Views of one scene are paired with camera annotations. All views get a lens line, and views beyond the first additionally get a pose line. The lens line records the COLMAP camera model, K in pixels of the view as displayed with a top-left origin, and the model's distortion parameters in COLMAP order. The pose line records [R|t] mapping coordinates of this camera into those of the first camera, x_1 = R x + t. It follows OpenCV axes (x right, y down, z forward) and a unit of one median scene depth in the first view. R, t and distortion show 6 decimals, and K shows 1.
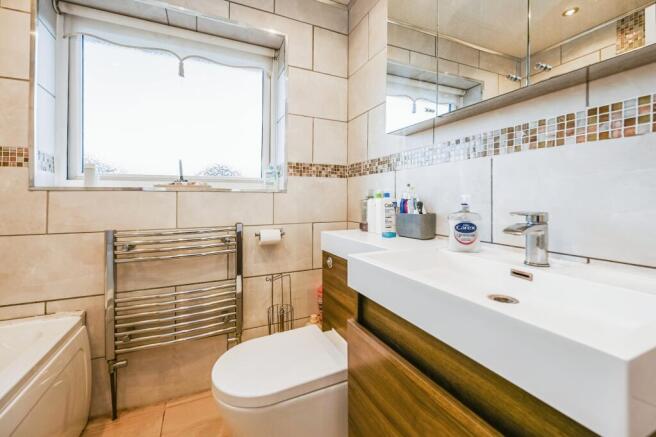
lens RADIAL K [[270.8, 0, 330.0], [0, 270.8, 197.5], [0, 0, 1]] dist [0.000649, -0.000947]
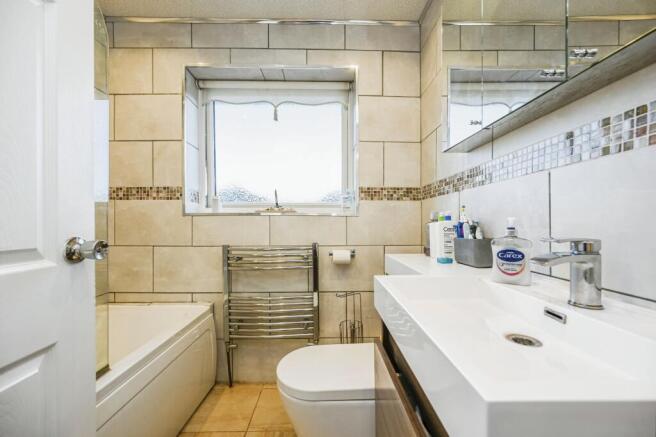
lens RADIAL K [[270.8, 0, 339.4], [0, 270.8, 223.7], [0, 0, 1]] dist [0.000649, -0.000947]
pose [[0.916699, 0.004627, -0.399552, 0.224605], [-0.000916, 0.999955, 0.009477, 0.002140], [0.399577, -0.008322, 0.916662, -0.000812]]
